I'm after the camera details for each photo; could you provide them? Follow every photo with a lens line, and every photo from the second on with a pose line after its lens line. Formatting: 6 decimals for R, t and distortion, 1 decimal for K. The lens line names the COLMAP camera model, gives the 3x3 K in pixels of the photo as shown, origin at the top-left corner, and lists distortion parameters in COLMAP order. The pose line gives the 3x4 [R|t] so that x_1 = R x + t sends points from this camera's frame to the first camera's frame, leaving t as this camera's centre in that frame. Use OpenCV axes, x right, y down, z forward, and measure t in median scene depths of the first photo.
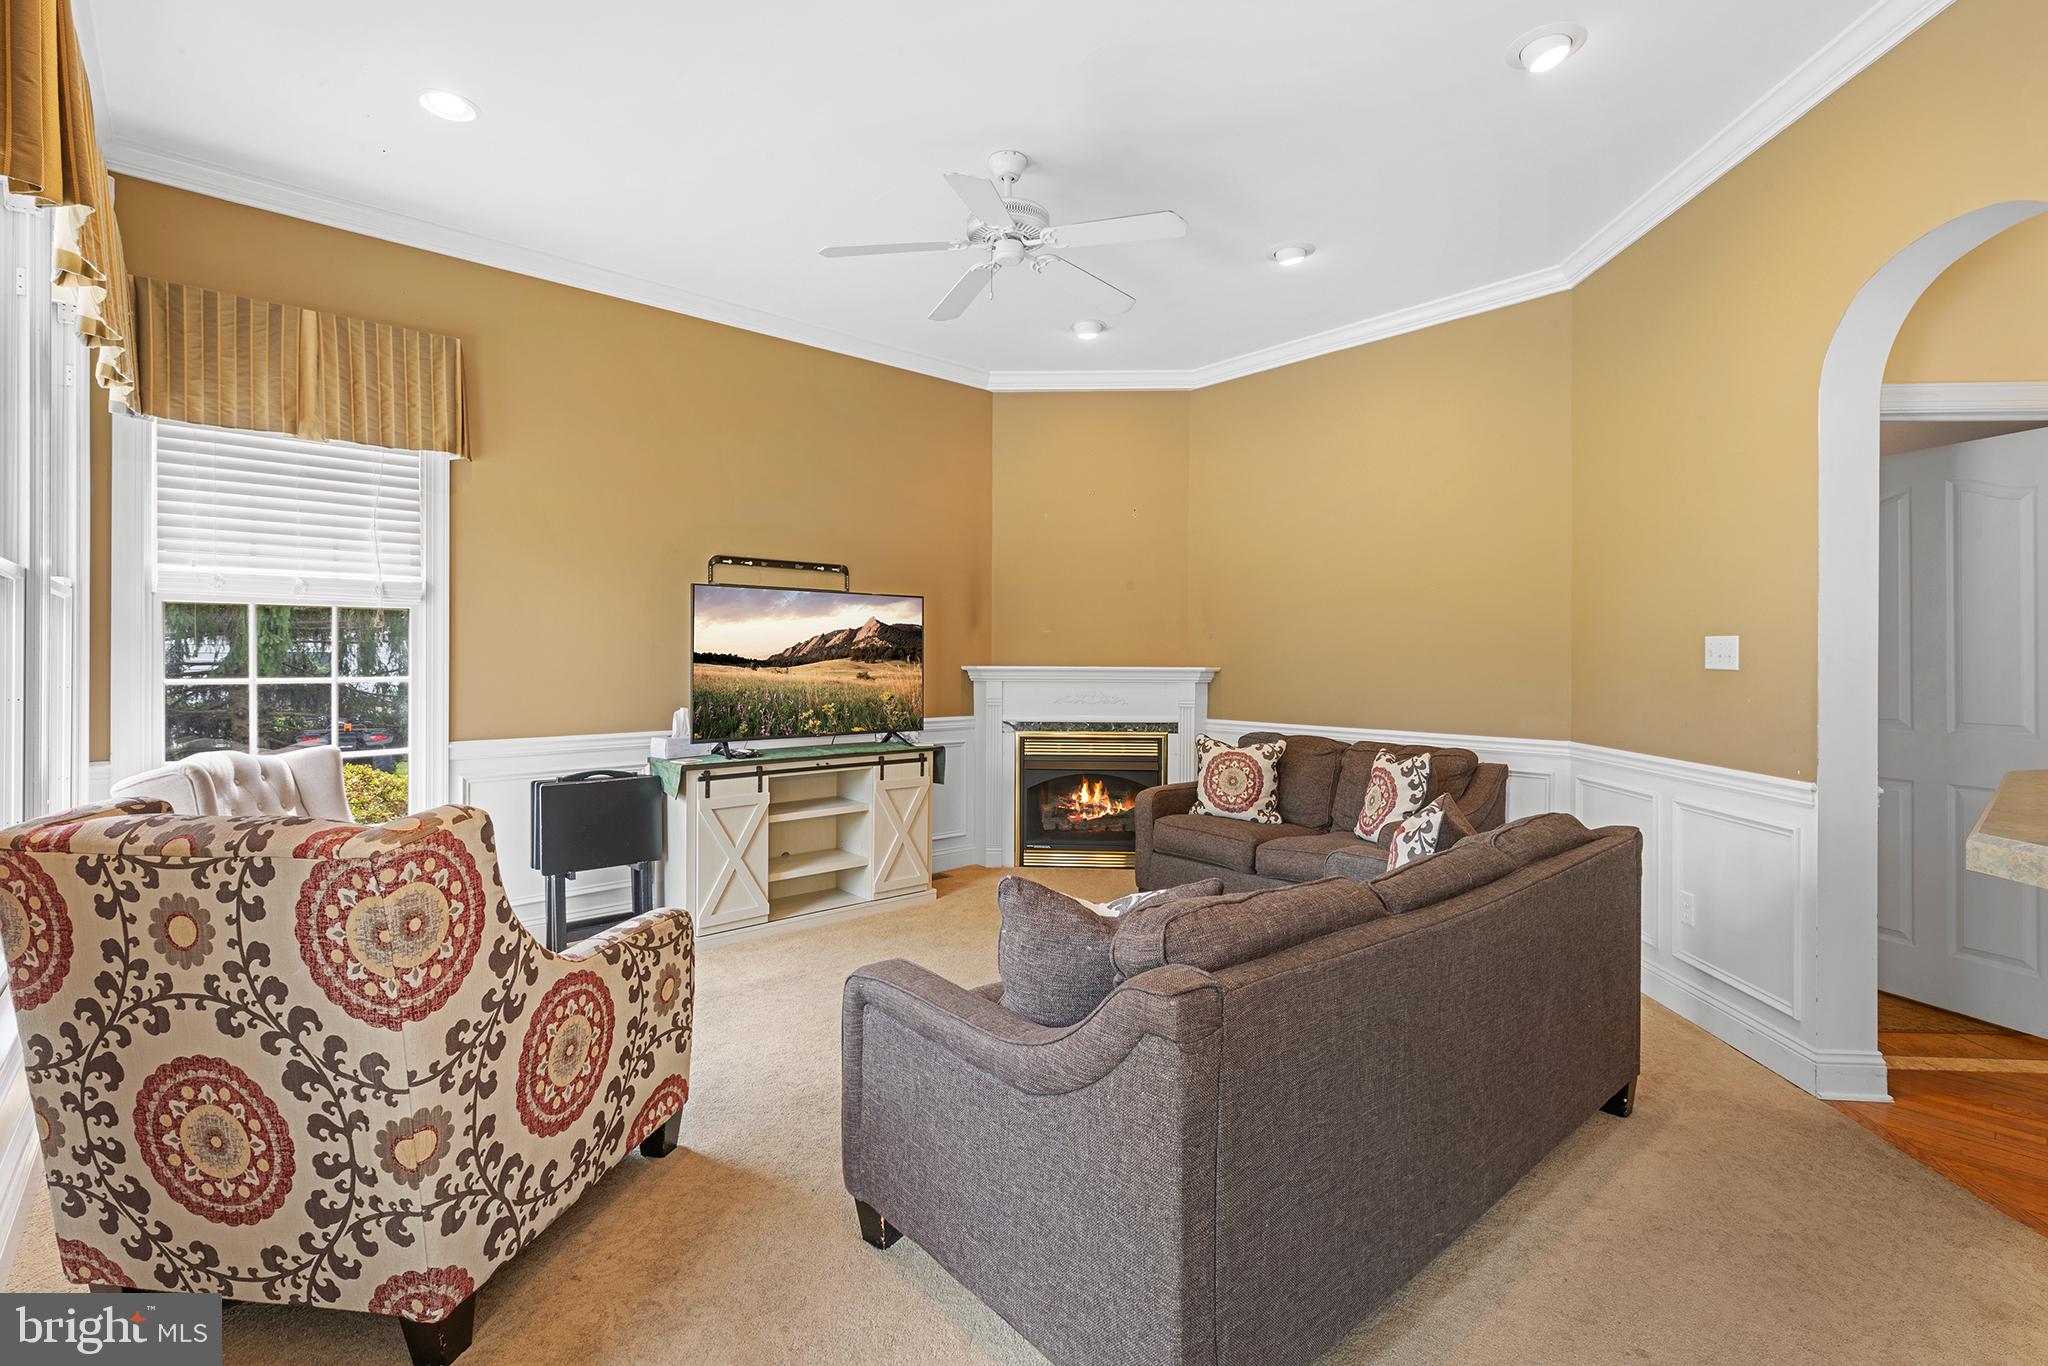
lens RADIAL K [[924.0, 0, 1022.8], [0, 924.0, 690.7], [0, 0, 1]] dist [-0.000091, -0.000019]
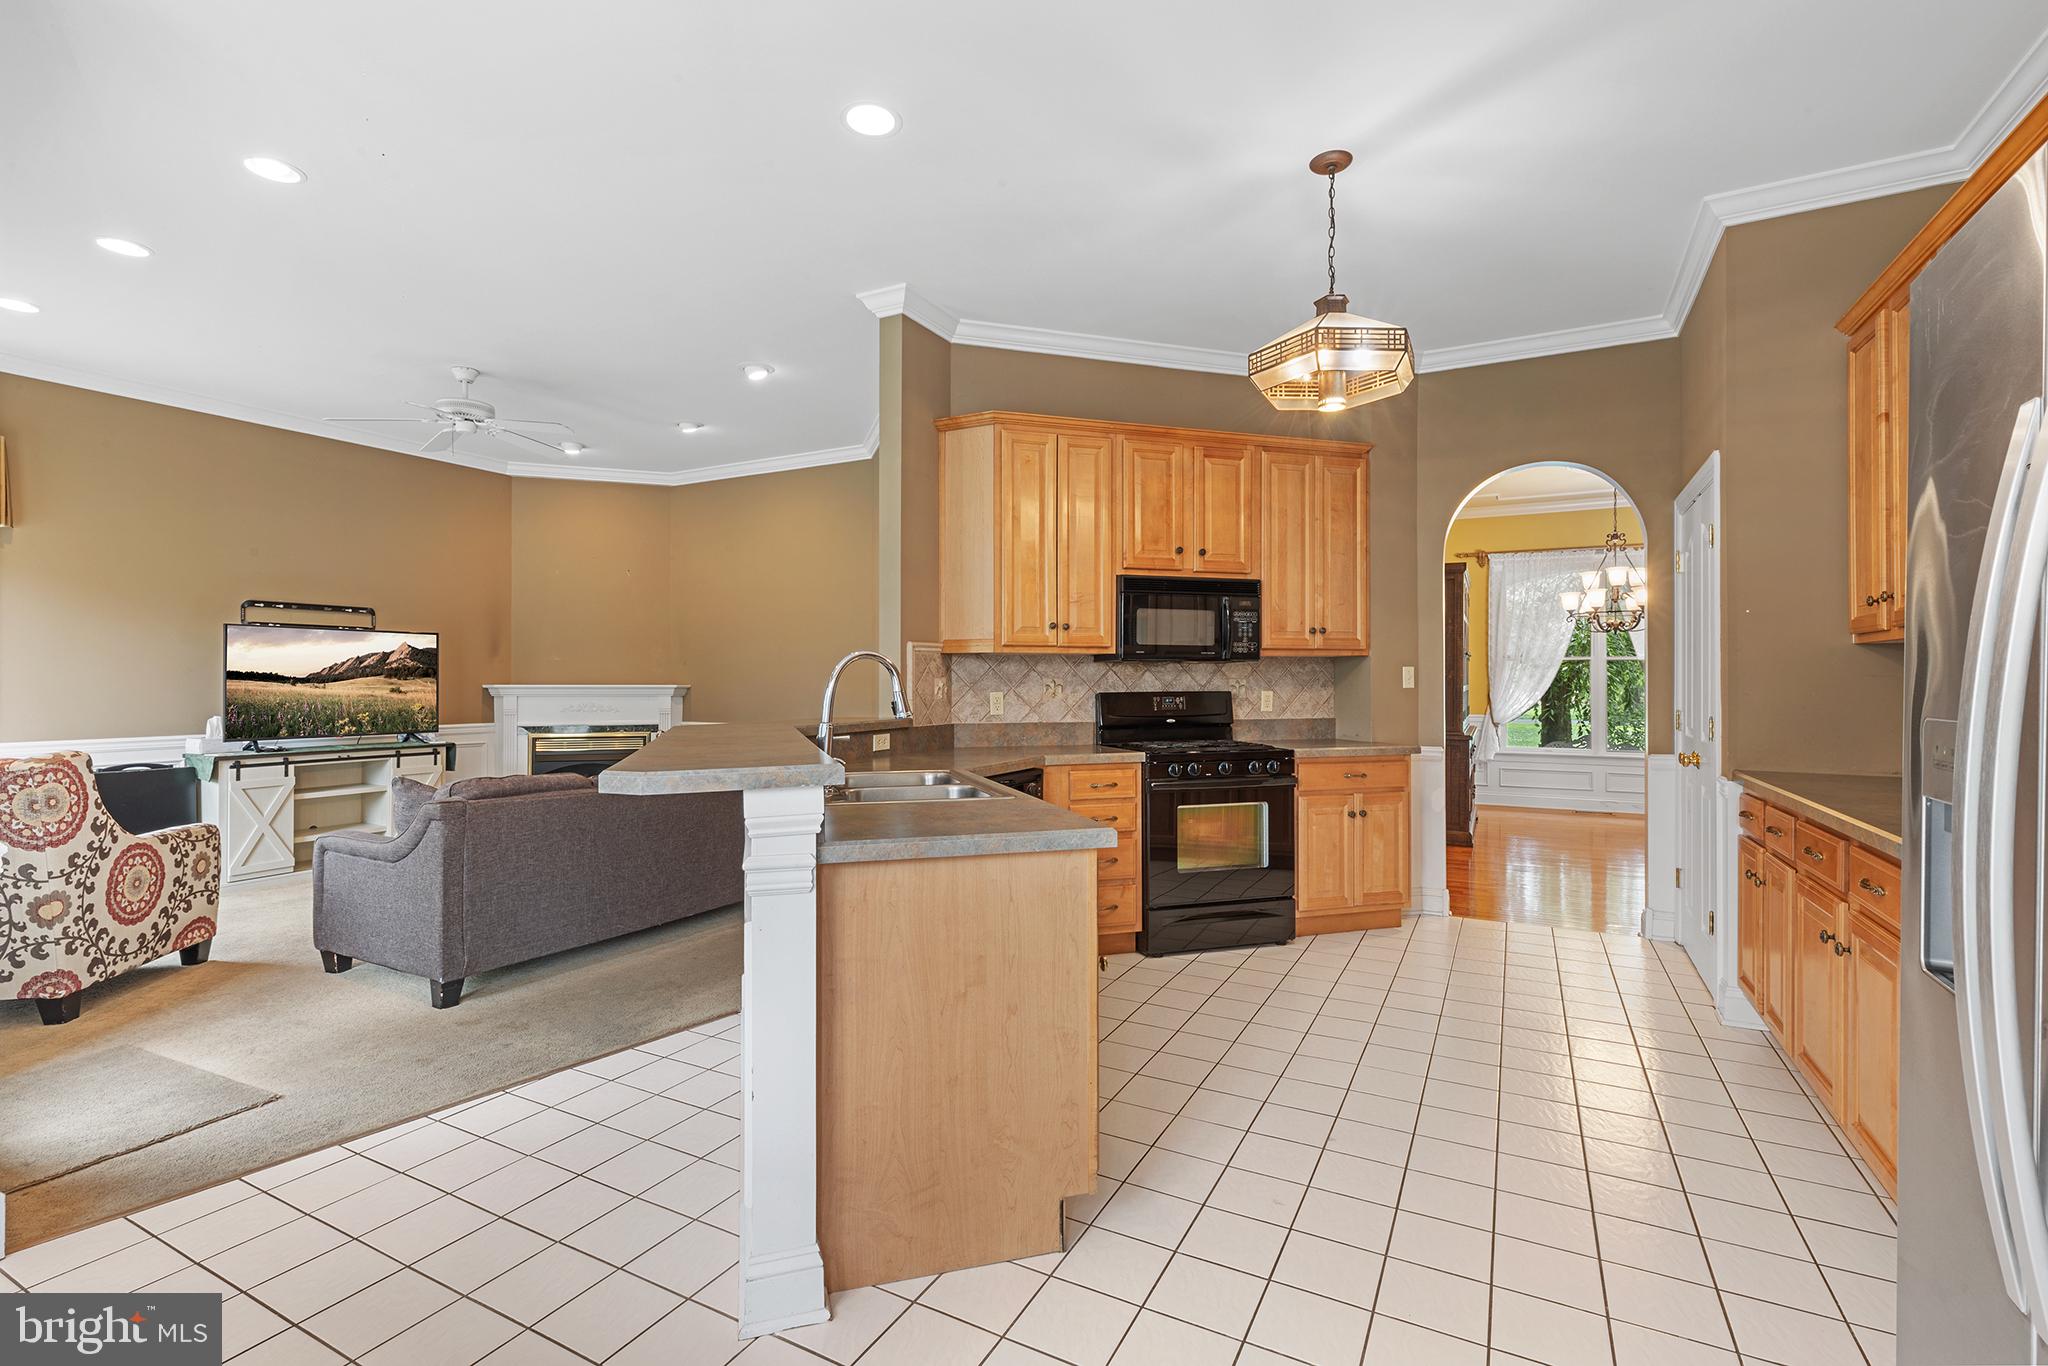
lens RADIAL K [[924.0, 0, 1022.8], [0, 924.0, 690.7], [0, 0, 1]] dist [-0.000091, -0.000019]
pose [[0.935892, -0.005571, 0.352244, 0.476537], [0.013936, 0.999678, -0.021218, 0.051808], [-0.352012, 0.024766, 0.935668, -1.243479]]
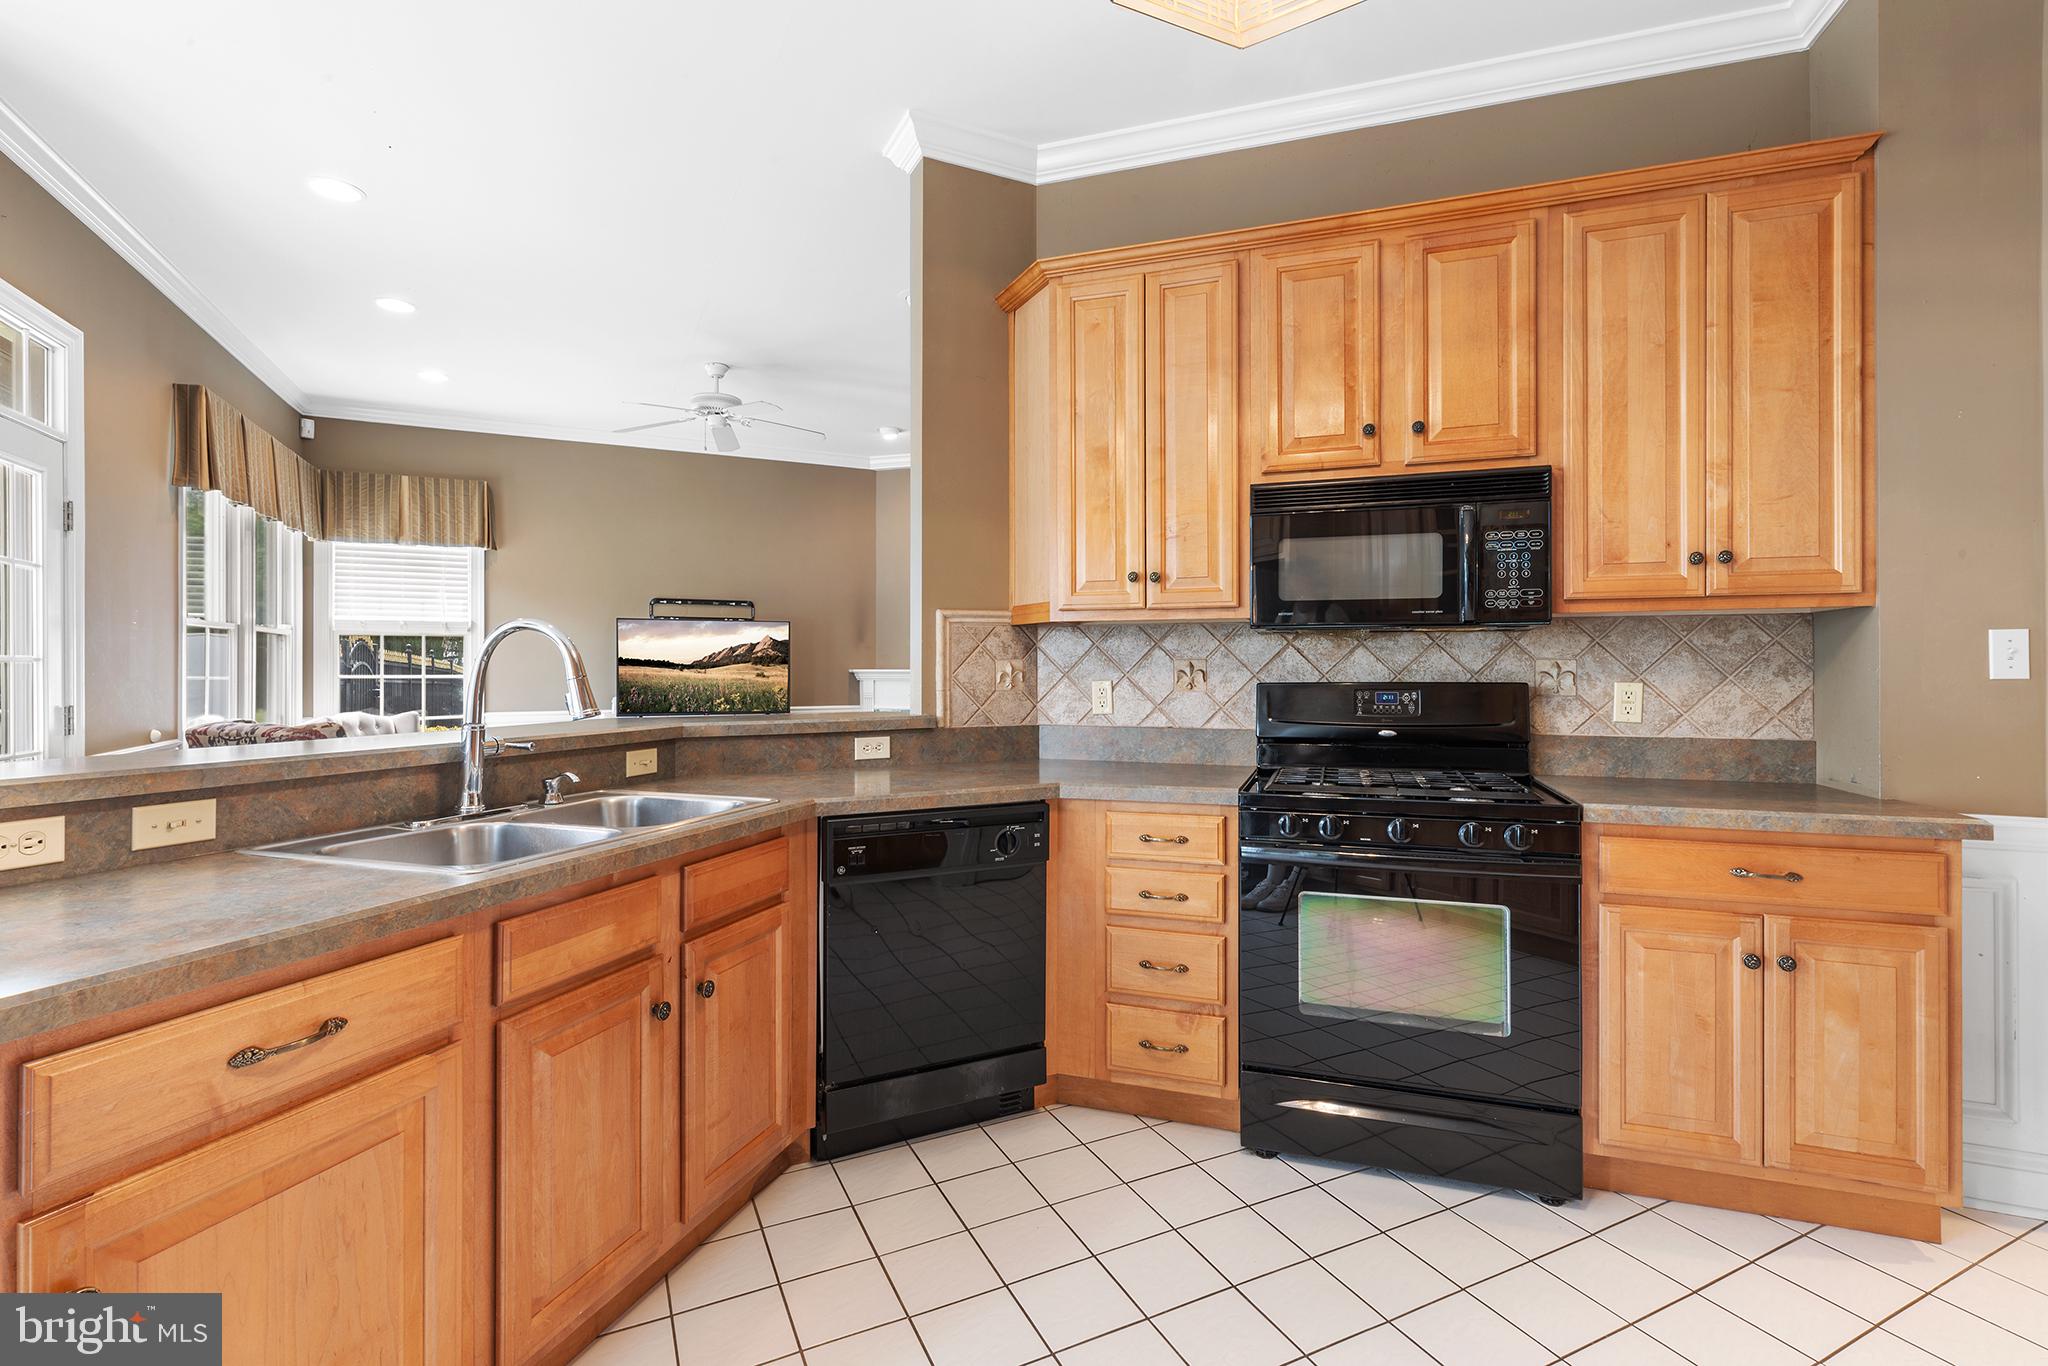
lens RADIAL K [[914.7, 0, 1028.6], [0, 914.7, 670.7], [0, 0, 1]] dist [-0.000881, -0.000346]
pose [[0.963363, -0.001939, -0.268195, 1.433345], [-0.005792, 0.999590, -0.028034, 0.034843], [0.268139, 0.028561, 0.962957, -0.648988]]
